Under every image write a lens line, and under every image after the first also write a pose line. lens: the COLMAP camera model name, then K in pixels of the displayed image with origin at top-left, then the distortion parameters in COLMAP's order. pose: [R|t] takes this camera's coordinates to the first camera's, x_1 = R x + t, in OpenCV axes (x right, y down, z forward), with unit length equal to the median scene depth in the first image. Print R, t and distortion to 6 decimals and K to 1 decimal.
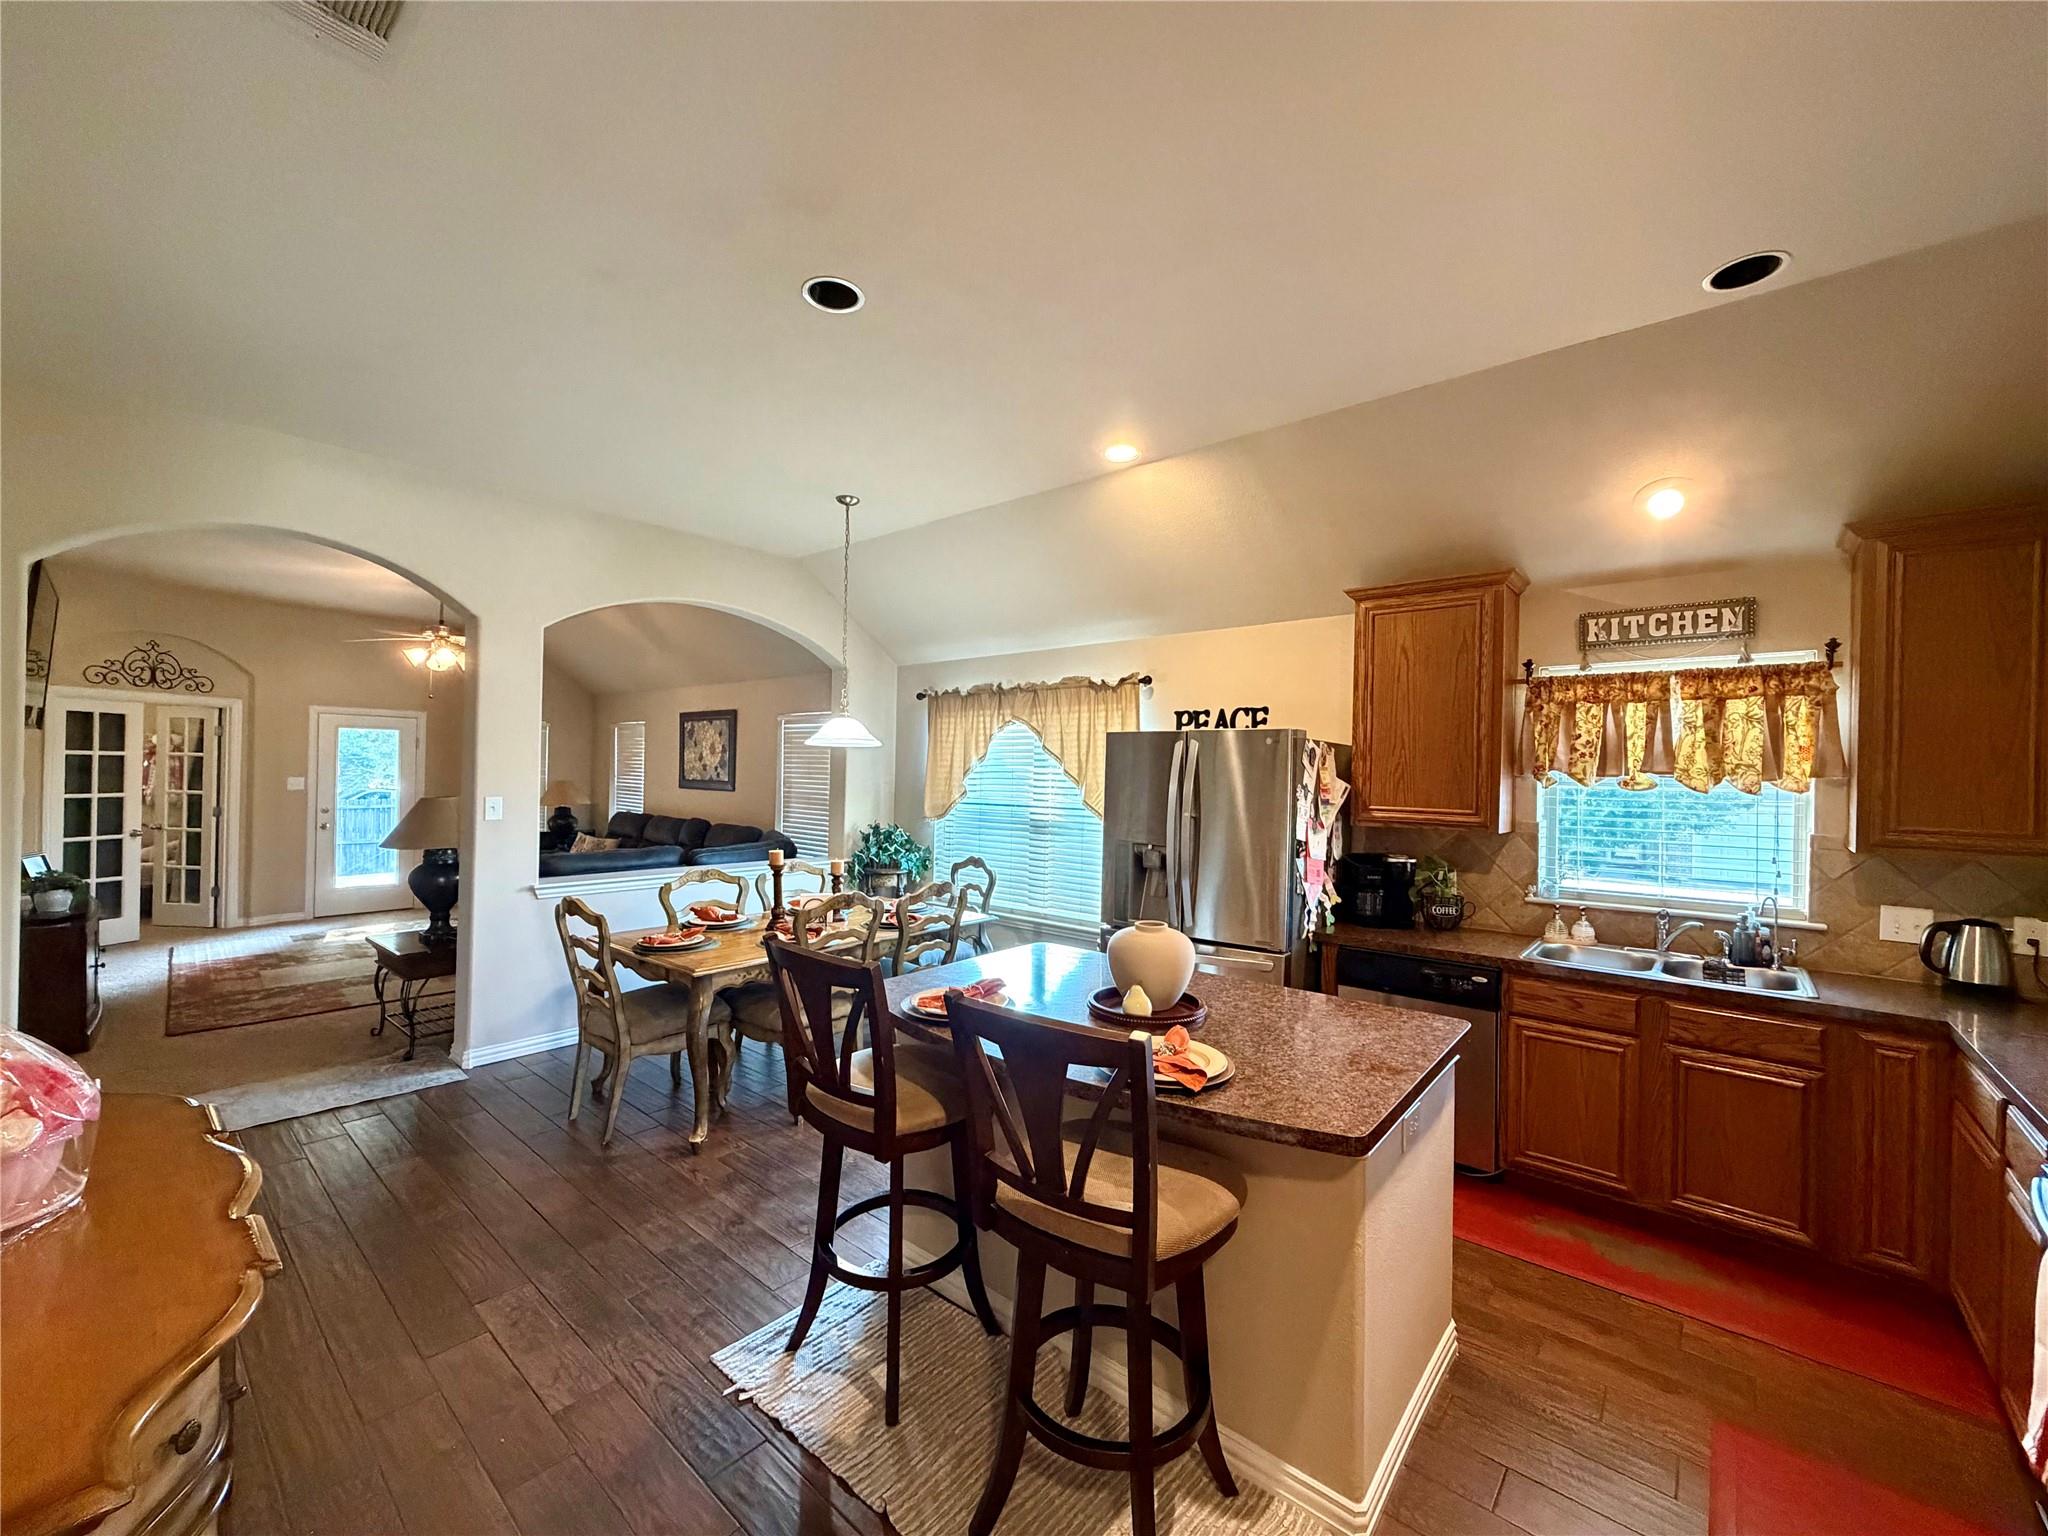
lens RADIAL K [[813.0, 0, 1016.7], [0, 813.0, 771.9], [0, 0, 1]] dist [0.000342, 0.000493]
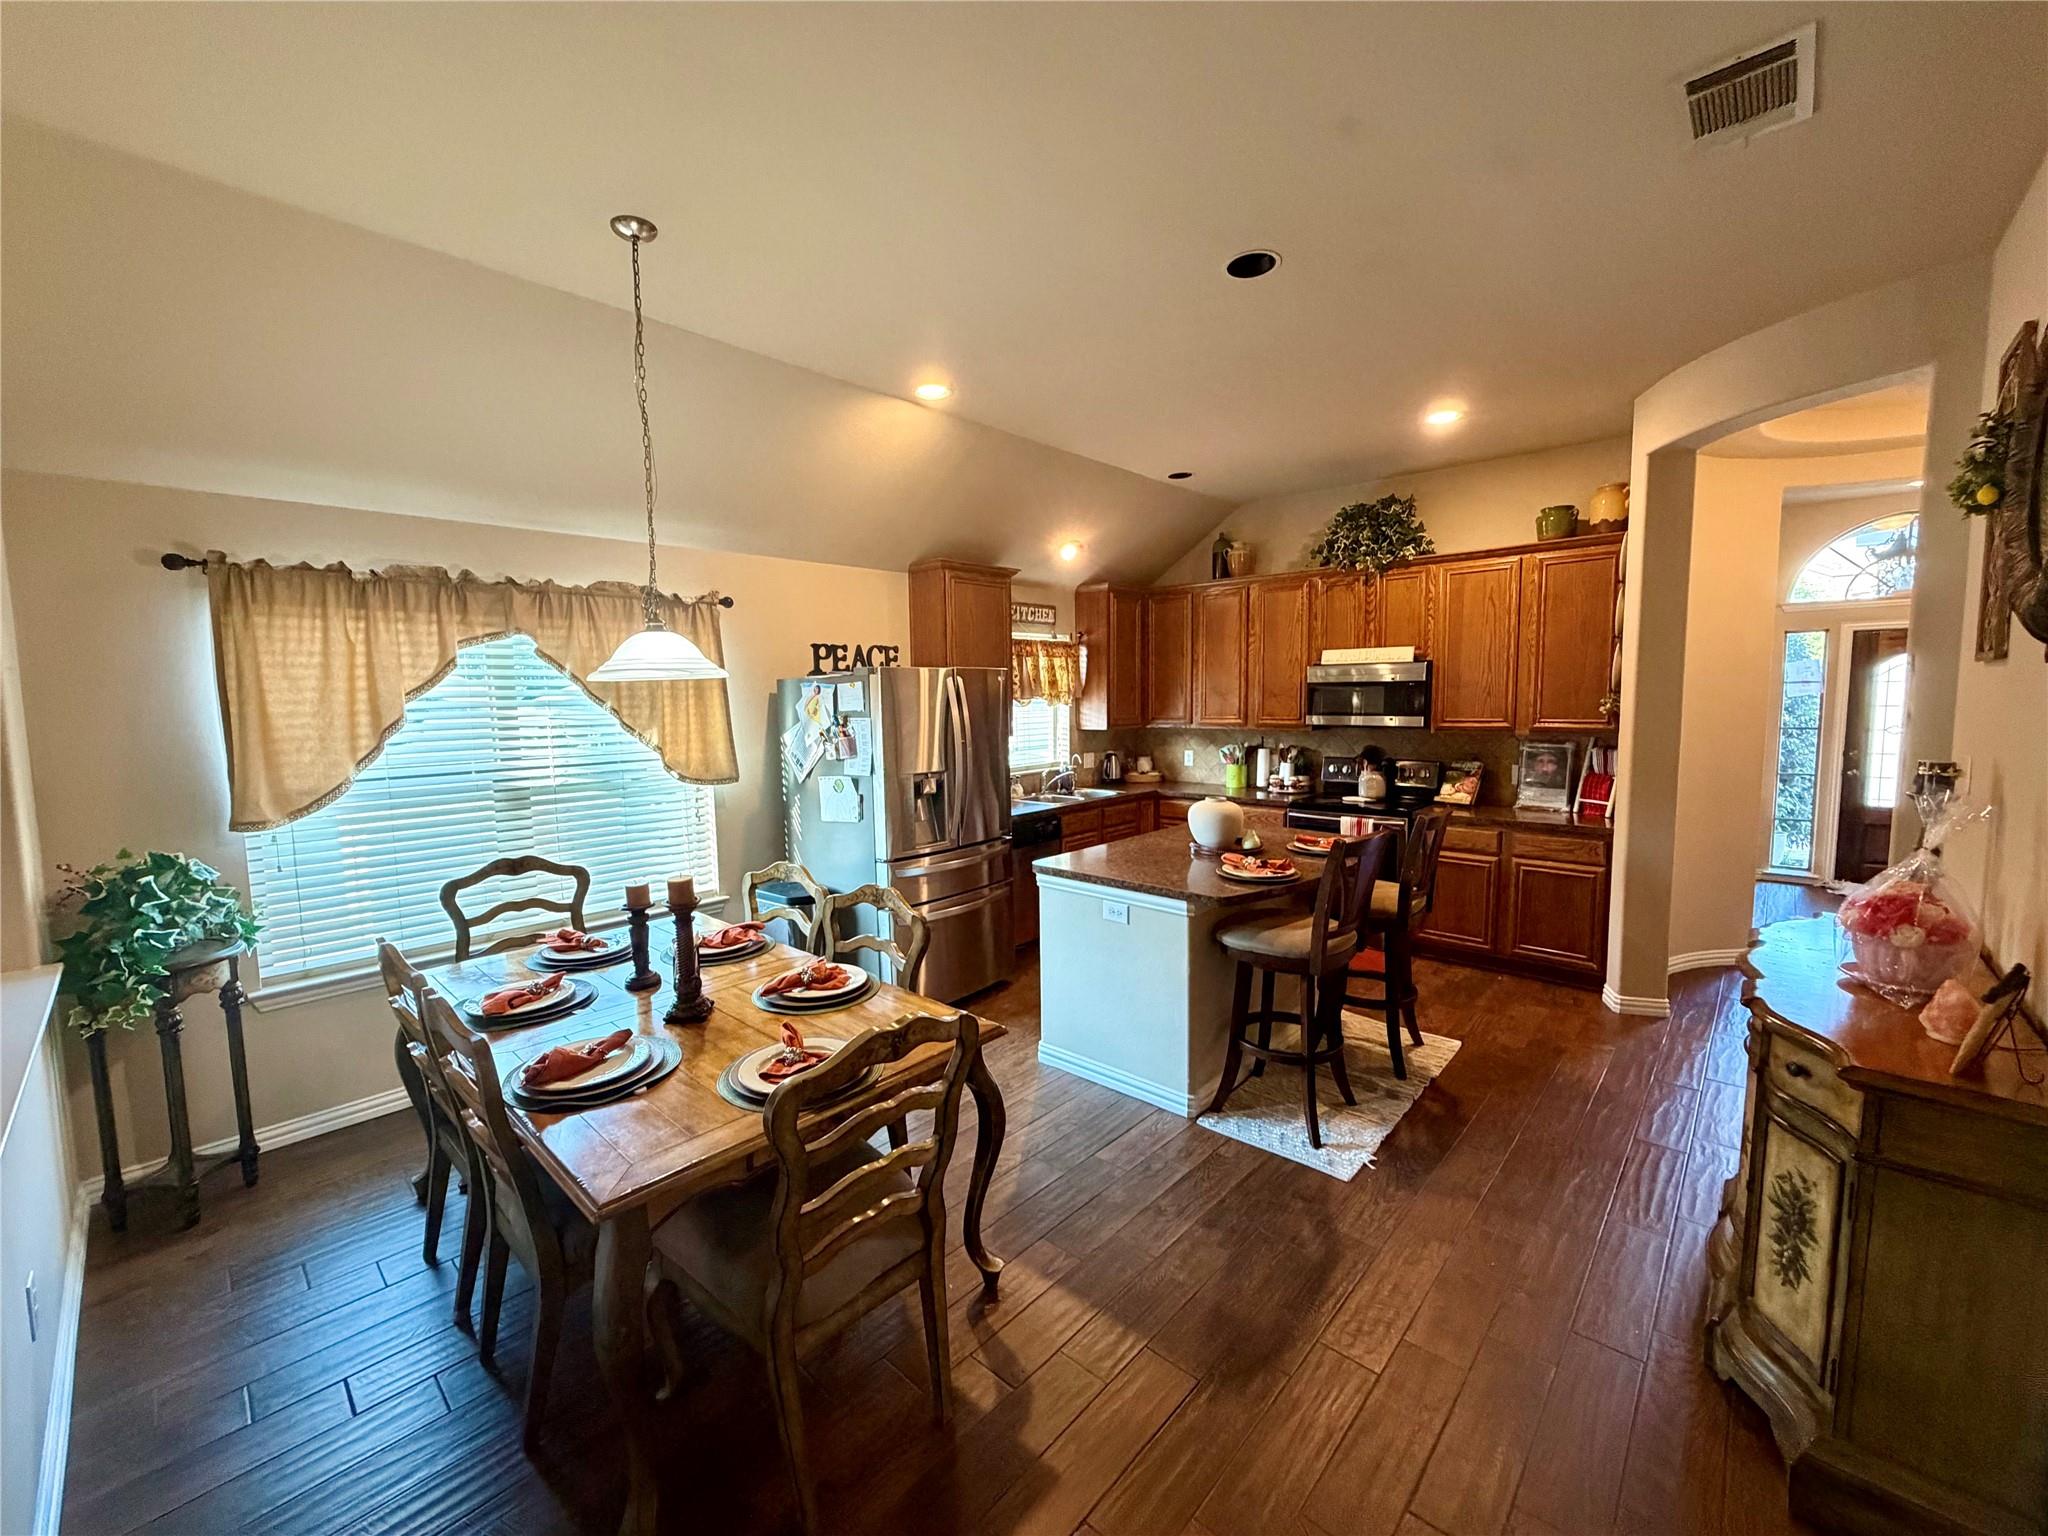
lens RADIAL K [[813.0, 0, 1016.7], [0, 813.0, 771.9], [0, 0, 1]] dist [0.000342, 0.000493]
pose [[0.044361, -0.117996, 0.992023, -0.812942], [0.013208, 0.992983, 0.117520, -0.035432], [-0.998928, 0.007889, 0.045608, 0.751287]]
